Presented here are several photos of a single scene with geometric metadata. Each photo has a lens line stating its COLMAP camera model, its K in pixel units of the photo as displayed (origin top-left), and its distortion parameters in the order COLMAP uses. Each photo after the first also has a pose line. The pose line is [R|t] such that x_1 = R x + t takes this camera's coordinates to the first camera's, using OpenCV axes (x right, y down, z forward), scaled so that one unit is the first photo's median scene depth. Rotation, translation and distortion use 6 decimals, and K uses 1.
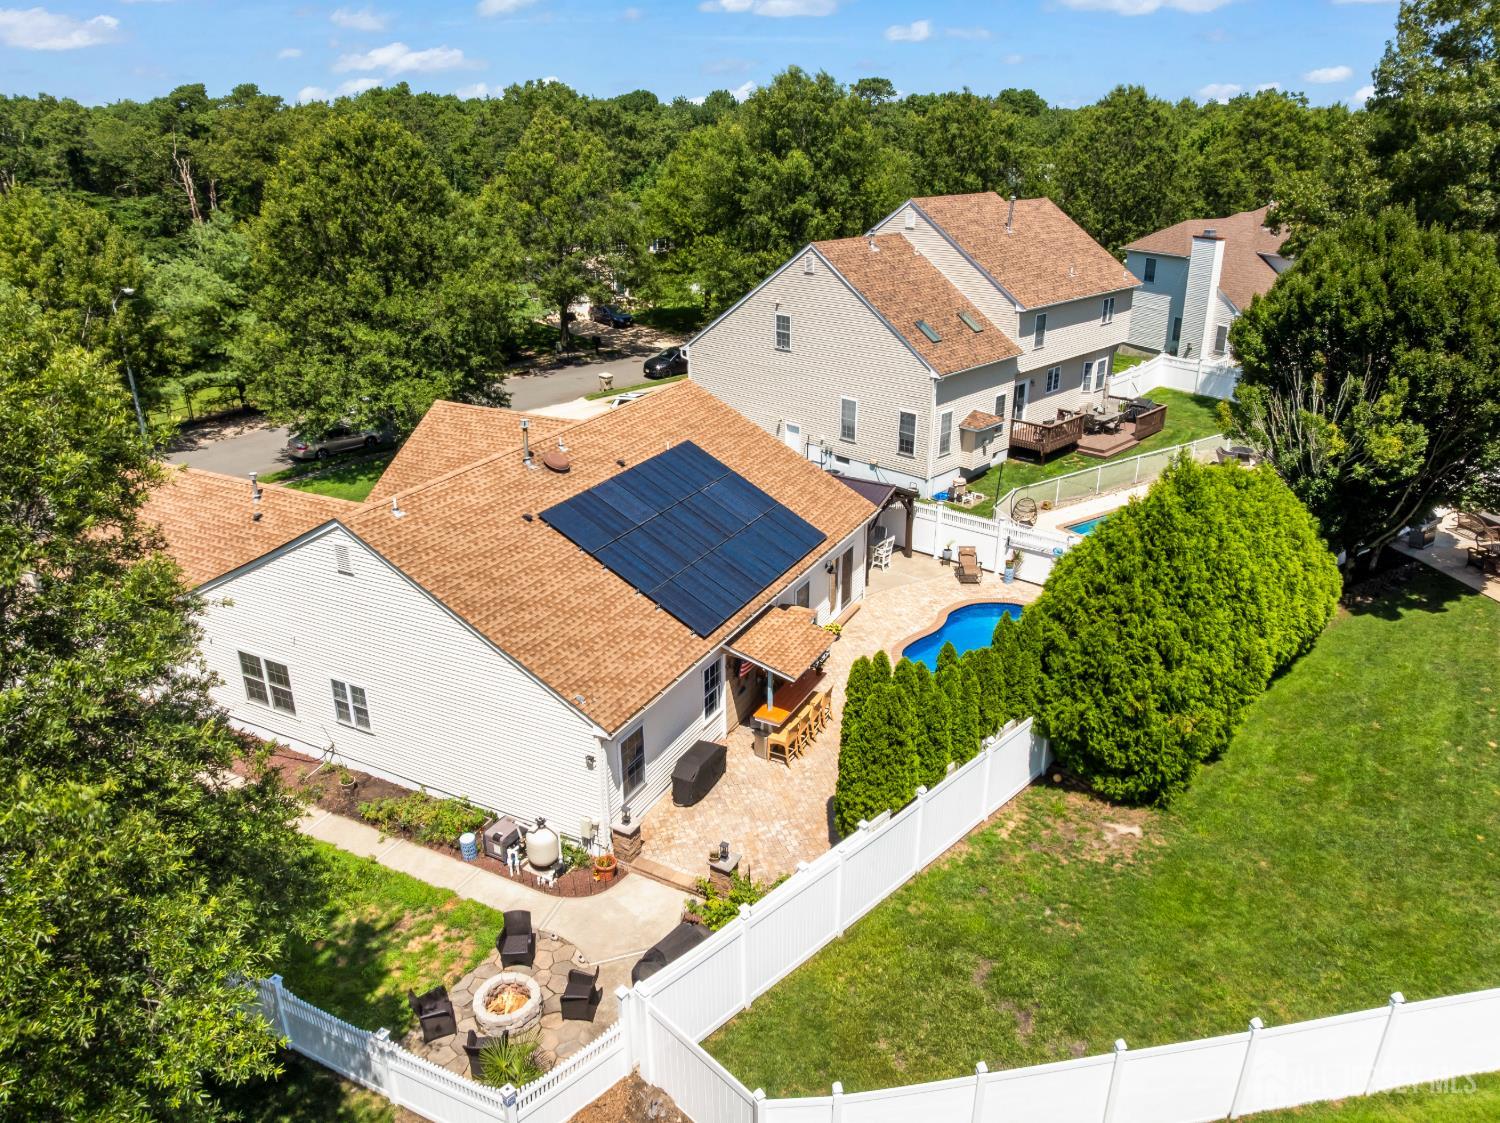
lens RADIAL K [[1070.1, 0, 756.0], [0, 1070.1, 554.2], [0, 0, 1]] dist [-0.042534, 0.020552]
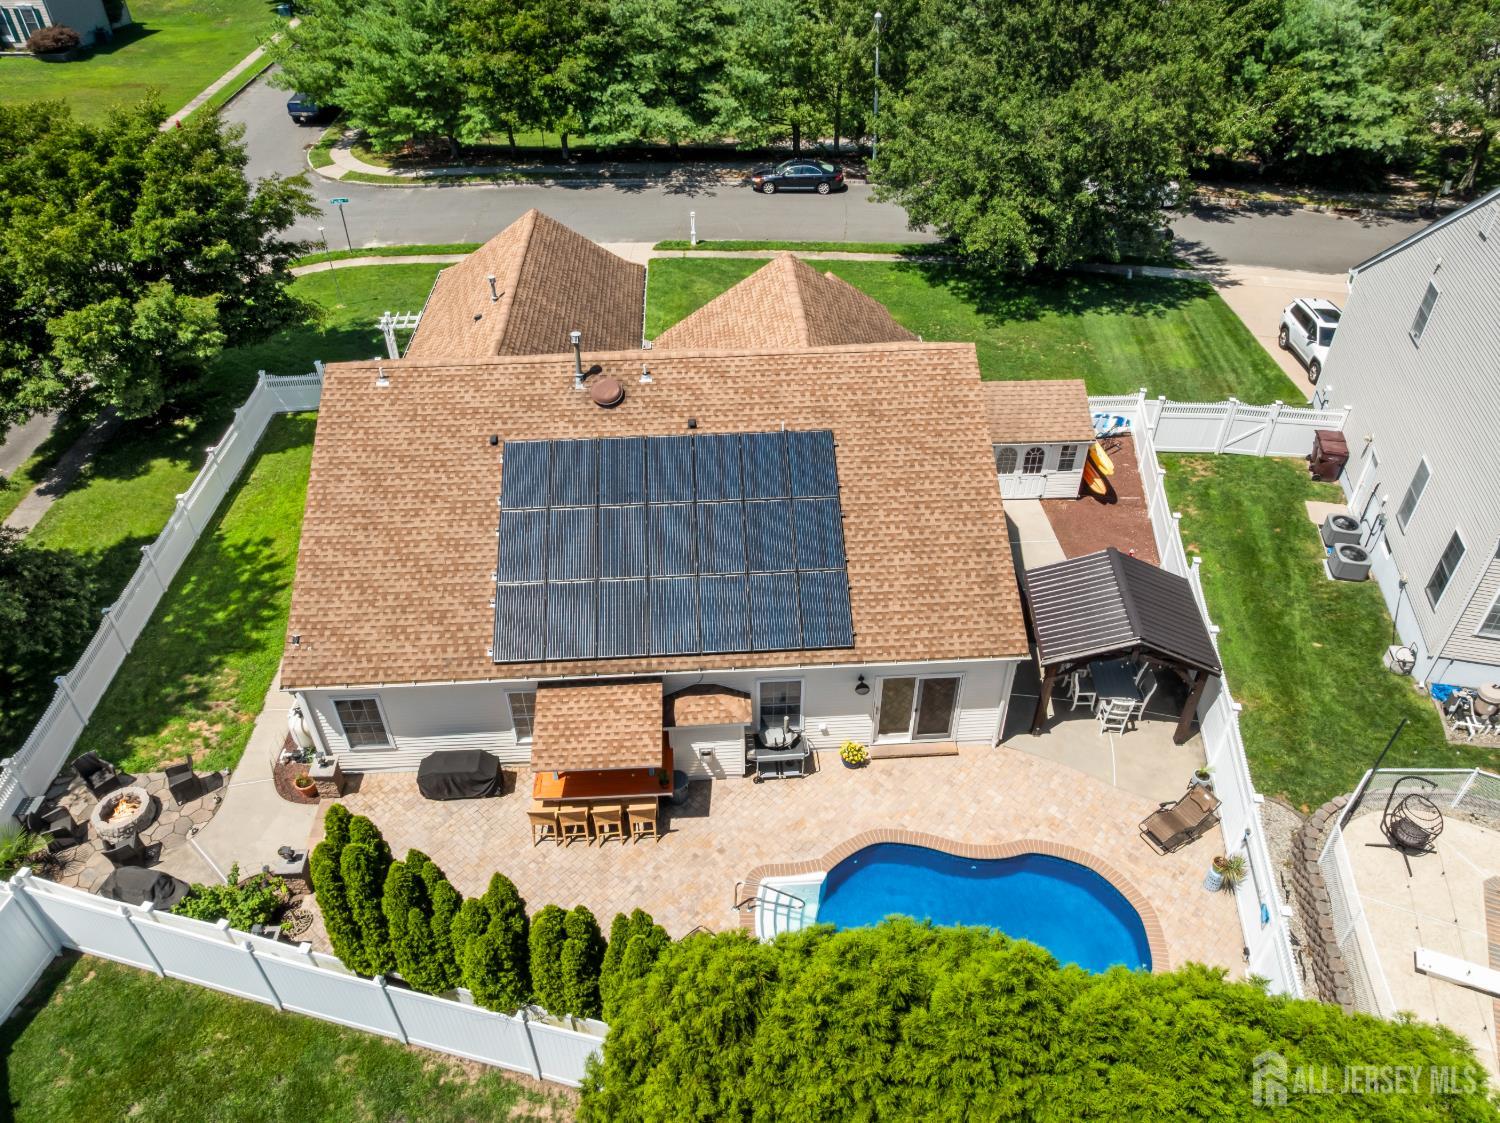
lens RADIAL K [[1070.1, 0, 756.2], [0, 1070.1, 558.6], [0, 0, 1]] dist [-0.042534, 0.020552]
pose [[0.505691, 0.536327, -0.675744, 0.569869], [-0.322925, 0.844009, 0.428216, -0.411961], [0.799998, 0.001670, 0.600000, 0.633180]]
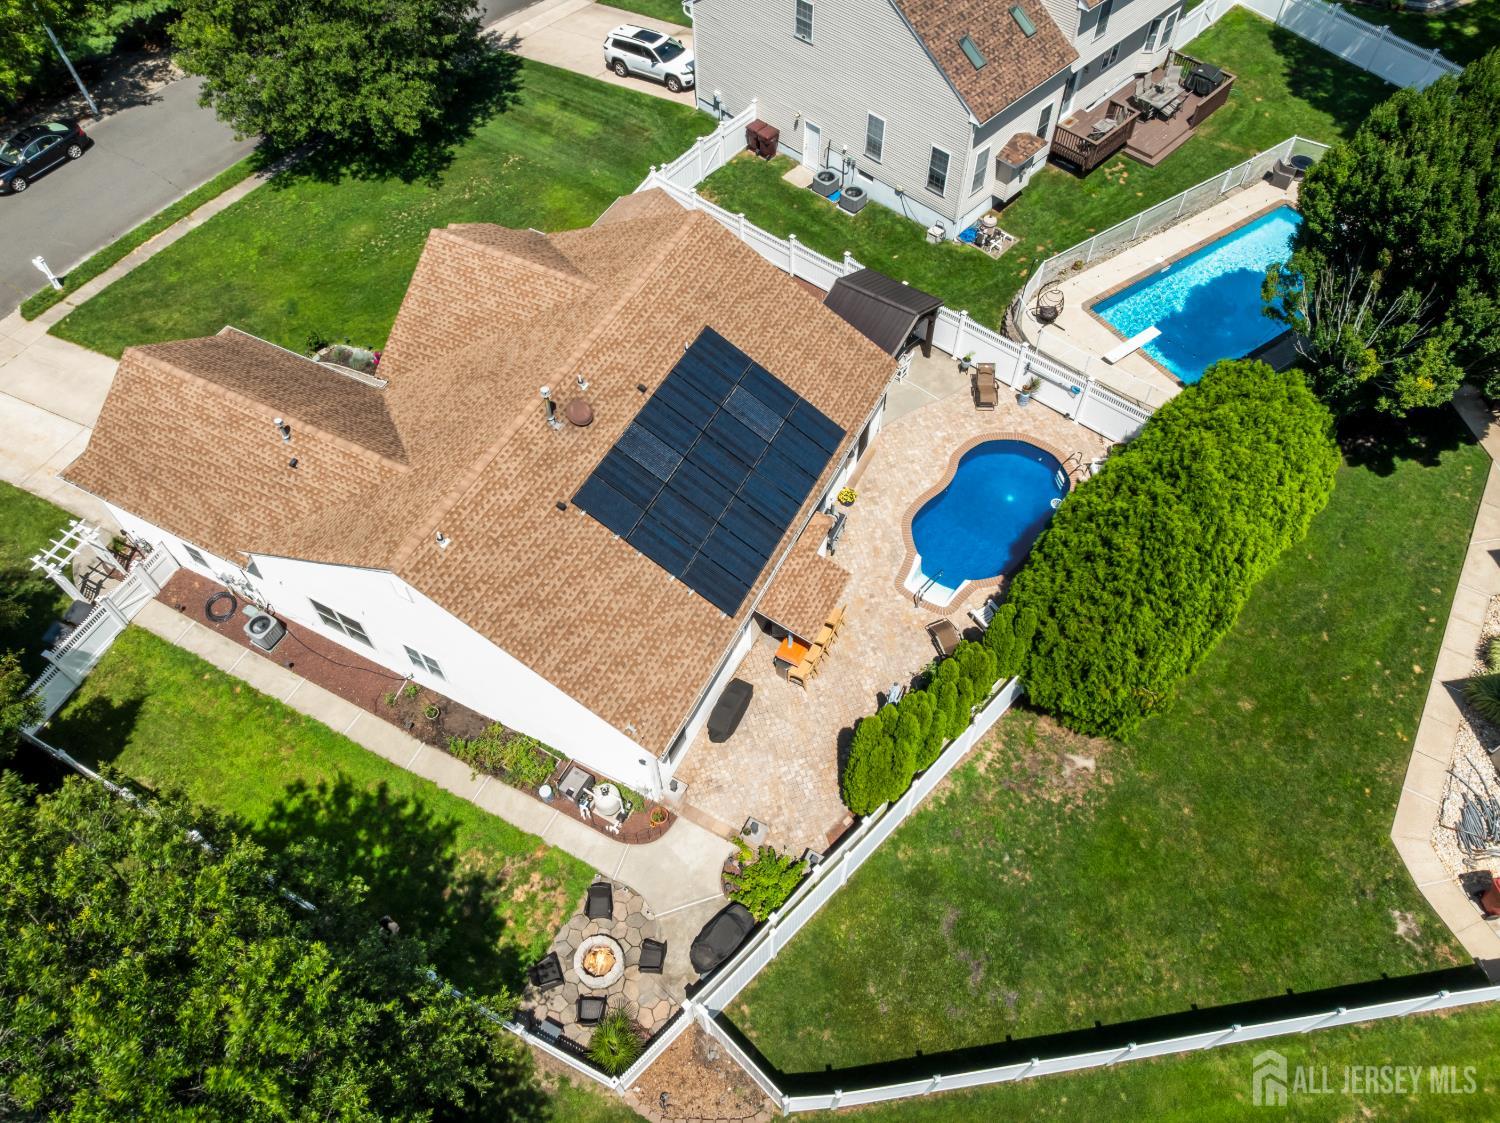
lens RADIAL K [[1070.1, 0, 755.0], [0, 1070.1, 556.0], [0, 0, 1]] dist [-0.042534, 0.020552]
pose [[0.999995, 0.000355, -0.003062, -0.021437], [0.001339, 0.844614, 0.535373, -0.553743], [0.002776, -0.535375, 0.844610, 0.091128]]
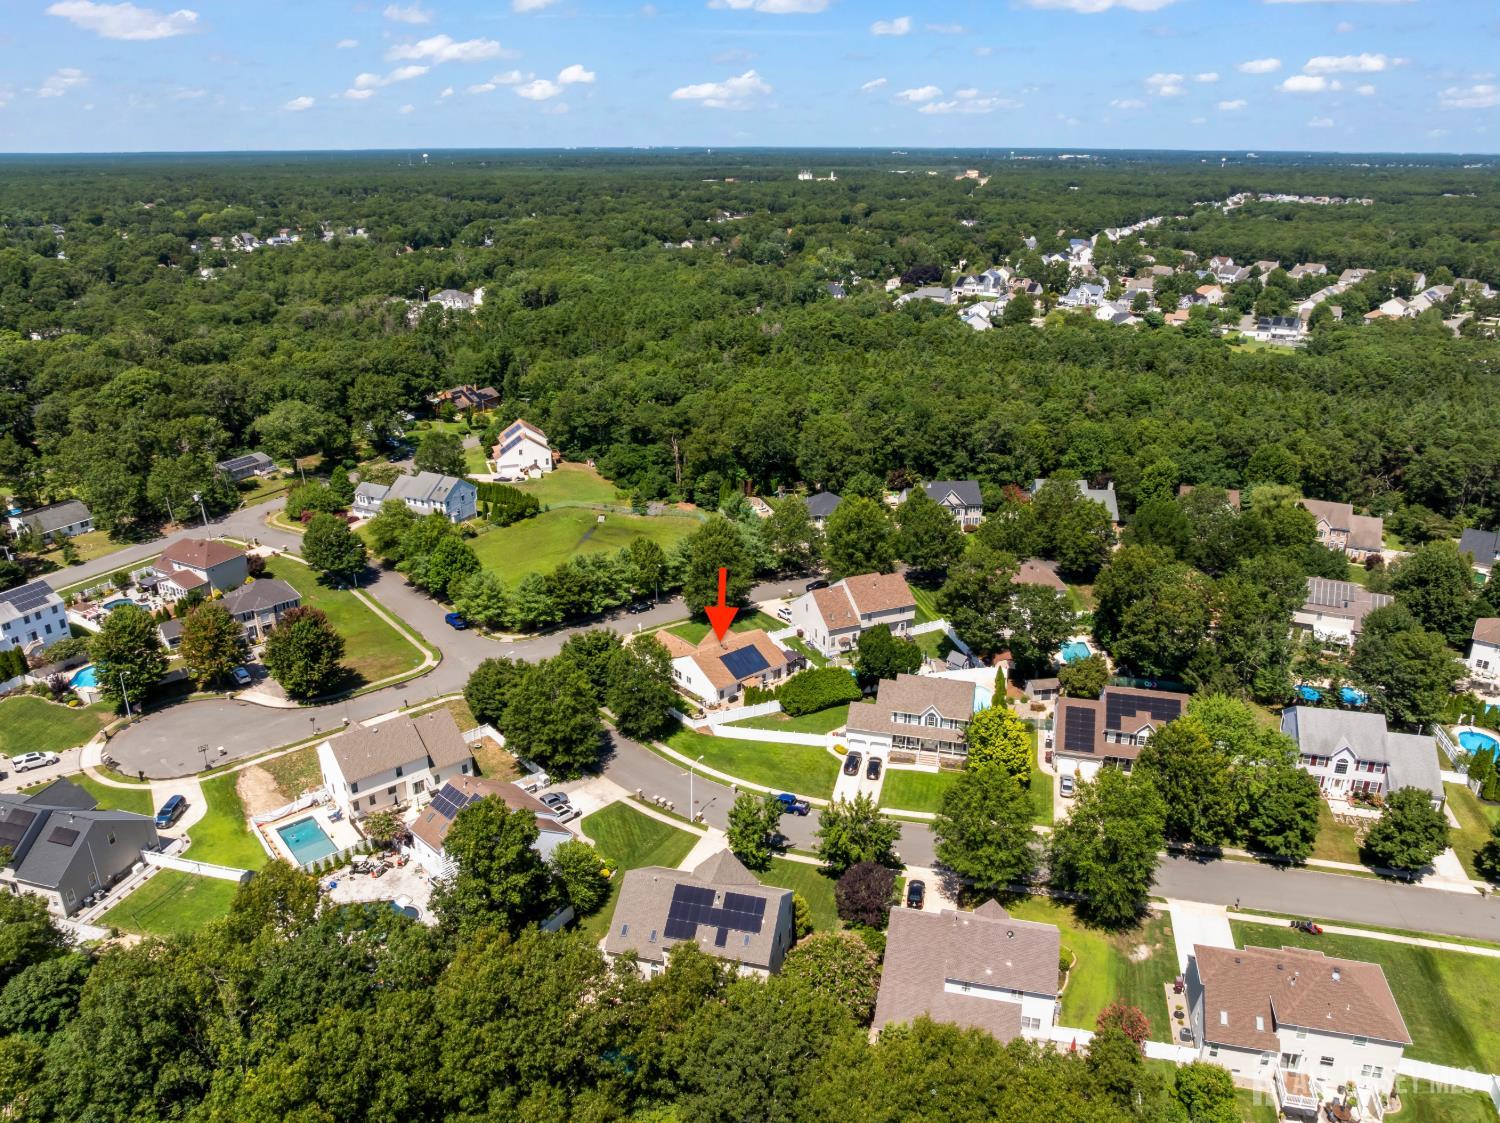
lens RADIAL K [[1070.1, 0, 743.9], [0, 1070.1, 560.4], [0, 0, 1]] dist [-0.042534, 0.020552]
pose [[0.917557, 0.147003, -0.369430, 2.319069], [-0.148519, 0.988606, 0.024507, -0.822173], [0.368823, 0.032381, 0.928935, -5.170228]]
